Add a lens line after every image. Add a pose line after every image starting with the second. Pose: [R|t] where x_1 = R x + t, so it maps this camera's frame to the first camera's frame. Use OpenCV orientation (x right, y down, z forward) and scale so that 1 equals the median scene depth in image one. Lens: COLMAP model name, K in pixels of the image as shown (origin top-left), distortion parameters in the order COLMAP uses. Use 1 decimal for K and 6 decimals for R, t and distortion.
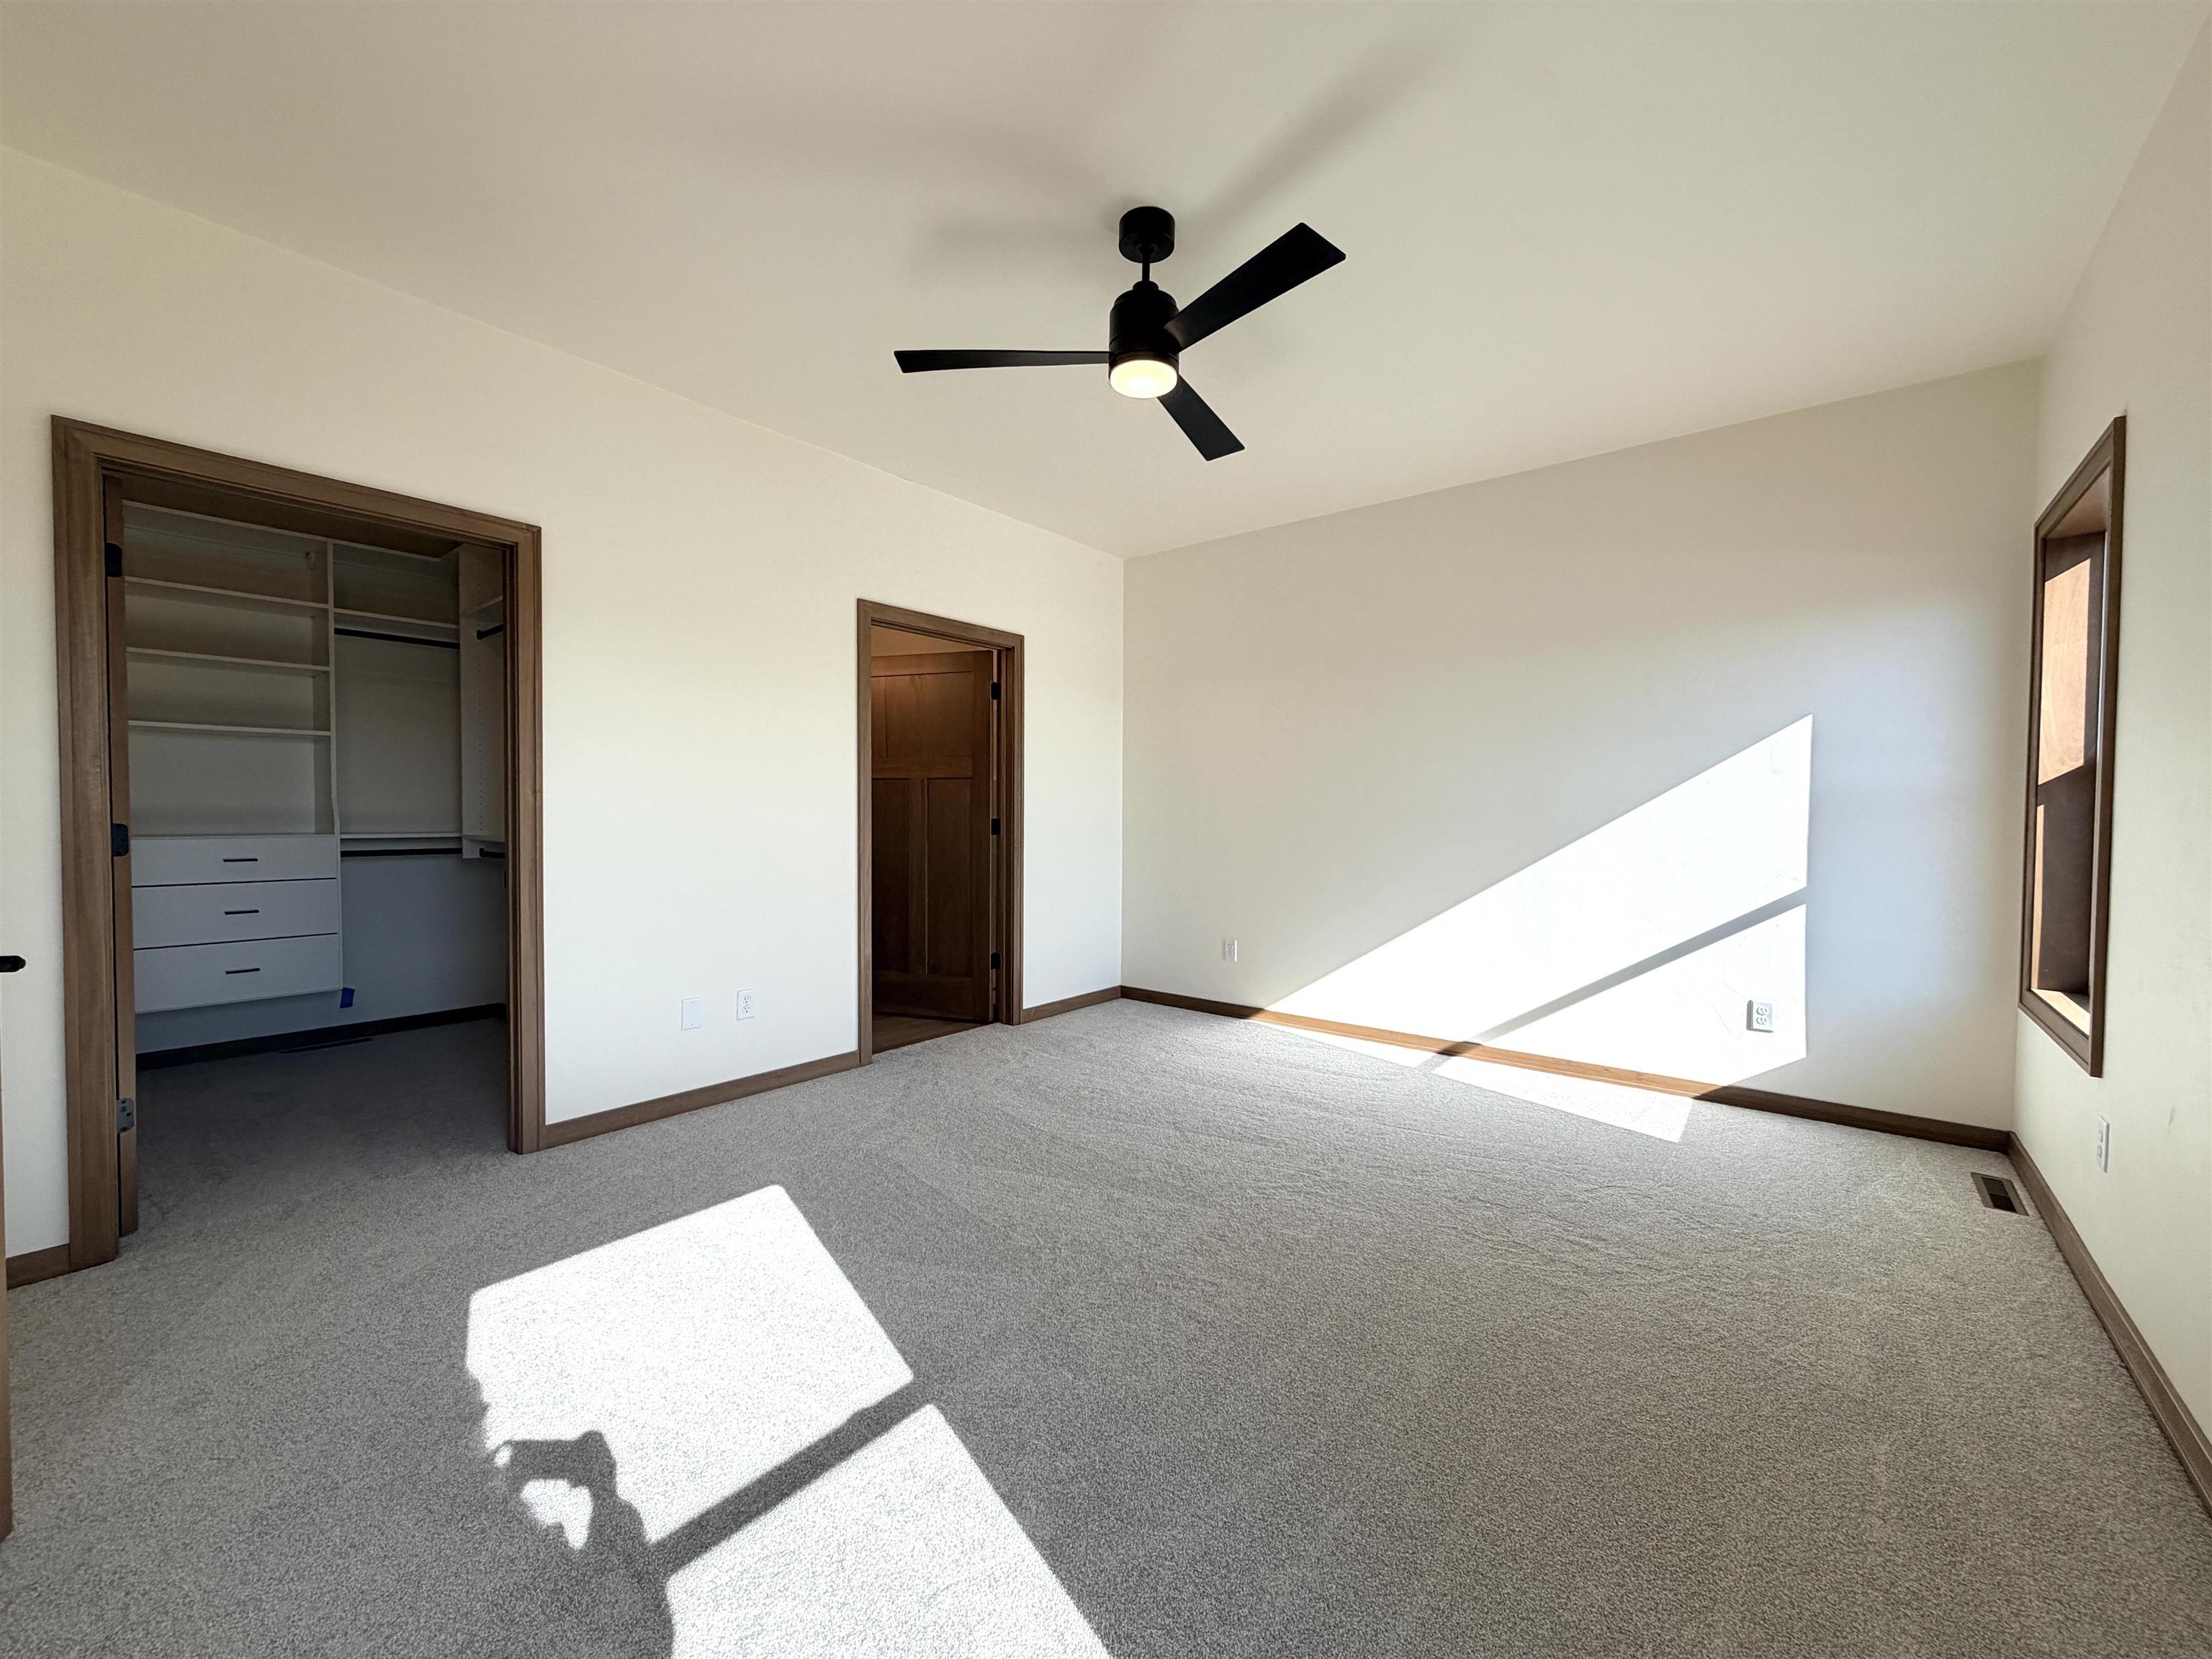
lens RADIAL K [[879.2, 0, 1090.0], [0, 879.2, 812.3], [0, 0, 1]] dist [0.000472, -0.000342]
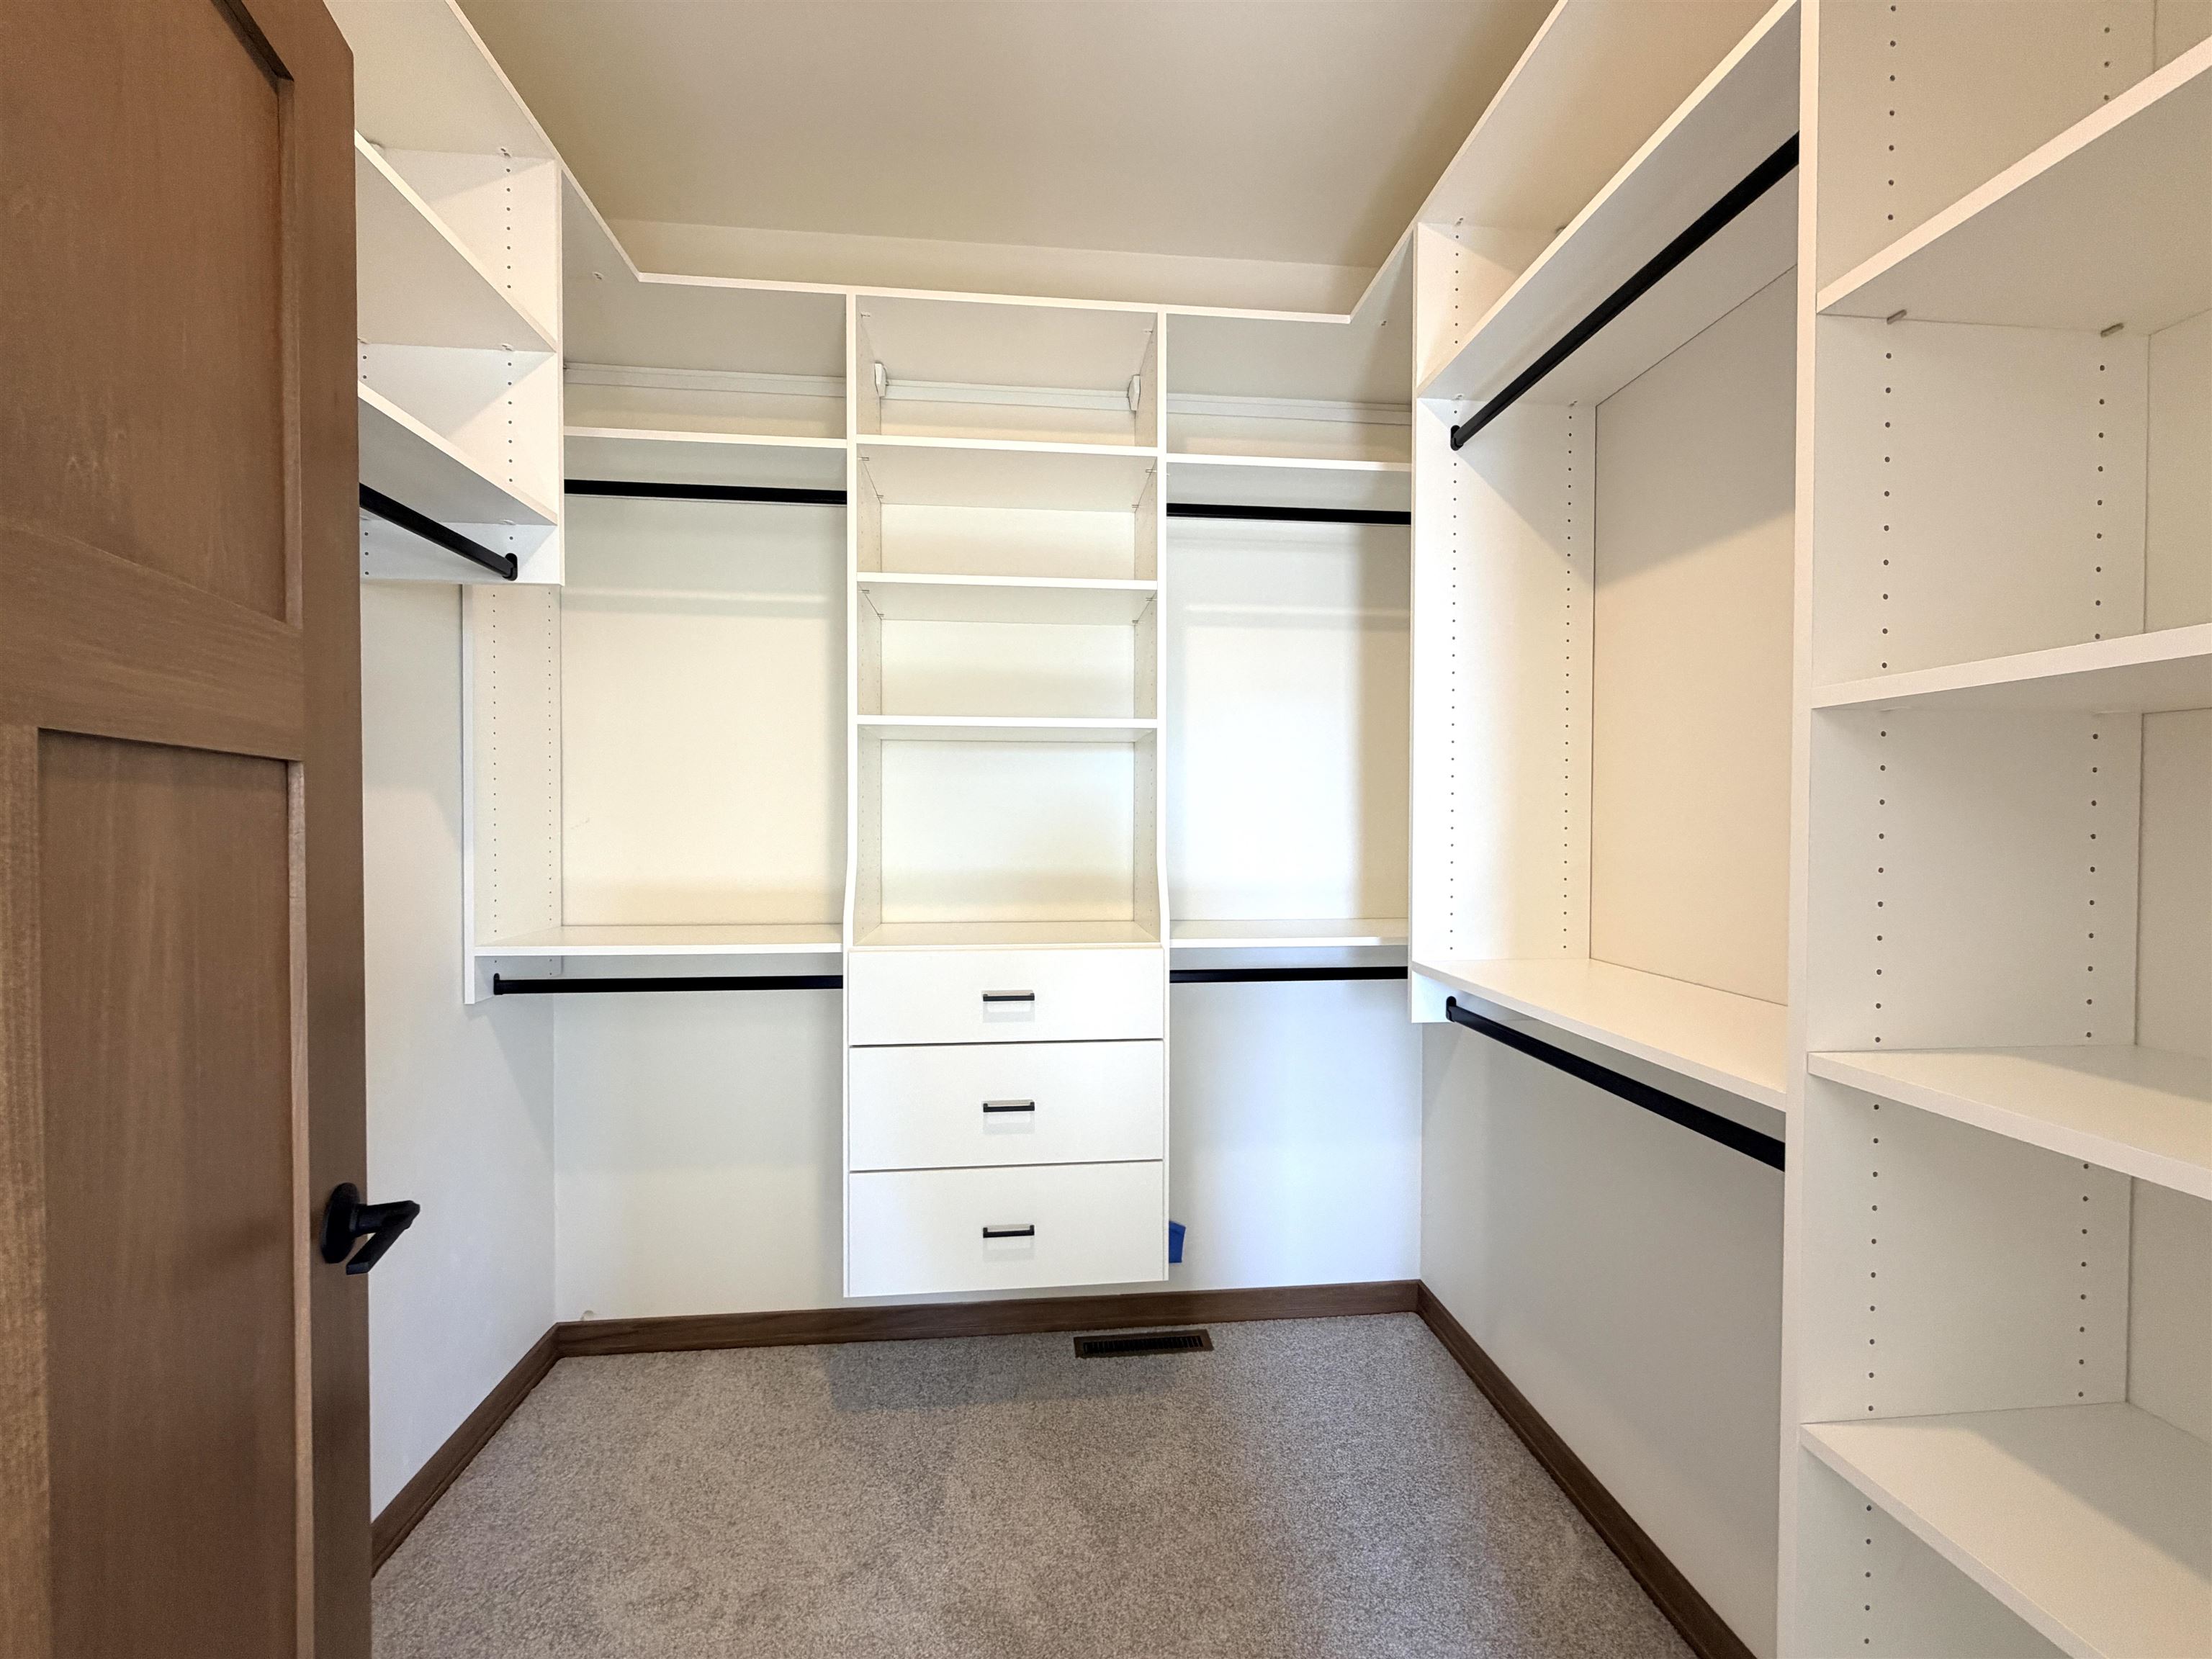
lens RADIAL K [[879.2, 0, 1102.4], [0, 879.2, 827.8], [0, 0, 1]] dist [0.000472, -0.000342]
pose [[0.708518, 0.005522, -0.705671, -0.549385], [-0.014563, 0.999871, -0.006797, -0.028455], [0.705542, 0.015093, 0.708507, 0.643534]]
